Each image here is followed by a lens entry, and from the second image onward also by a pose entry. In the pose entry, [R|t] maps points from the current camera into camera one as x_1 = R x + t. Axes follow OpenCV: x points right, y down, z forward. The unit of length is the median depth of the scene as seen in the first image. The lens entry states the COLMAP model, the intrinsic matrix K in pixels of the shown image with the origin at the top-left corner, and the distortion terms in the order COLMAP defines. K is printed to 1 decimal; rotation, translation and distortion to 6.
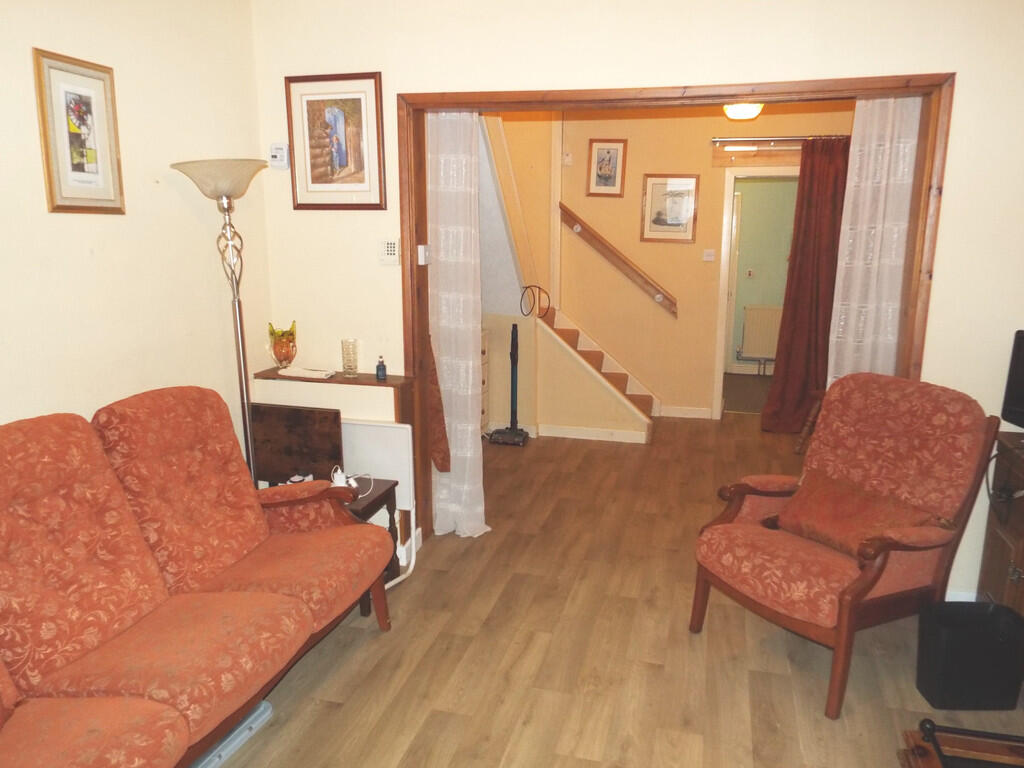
lens RADIAL K [[749.7, 0, 512.0], [0, 749.7, 384.0], [0, 0, 1]] dist [-0.004217, 0.000566]
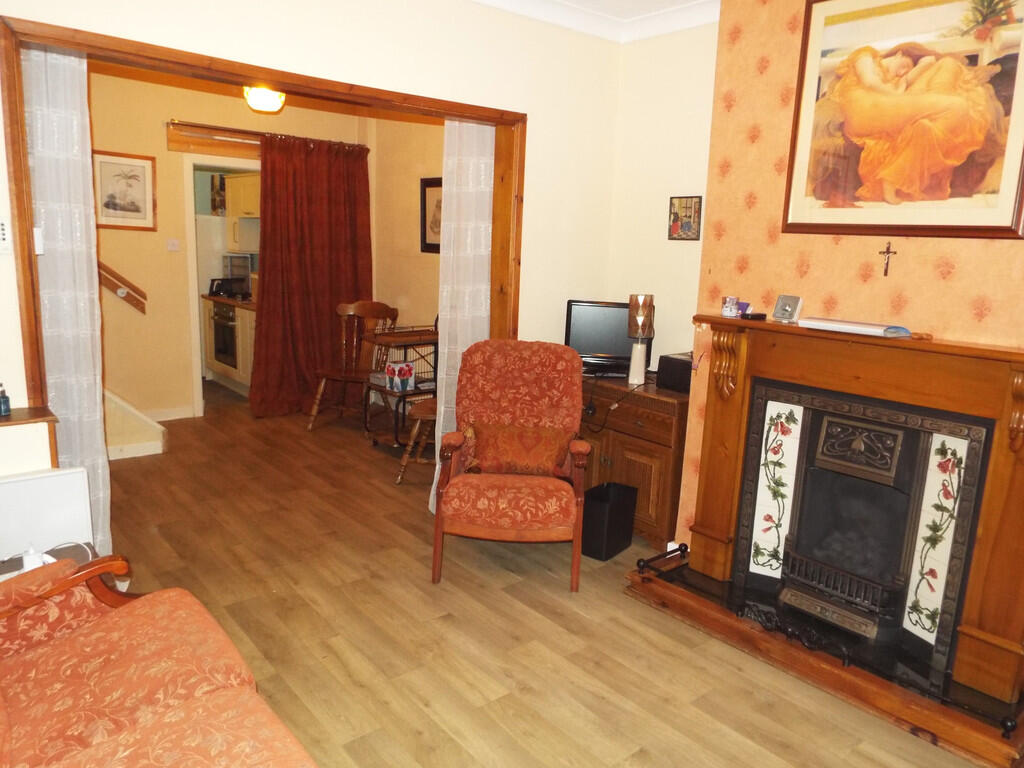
lens RADIAL K [[743.8, 0, 512.0], [0, 743.8, 384.0], [0, 0, 1]] dist [-0.009449, 0.080256]
pose [[0.575682, -0.137671, 0.806001, -0.555963], [0.128438, 0.988713, 0.077144, -0.034615], [-0.807523, 0.059111, 0.586866, 0.236593]]
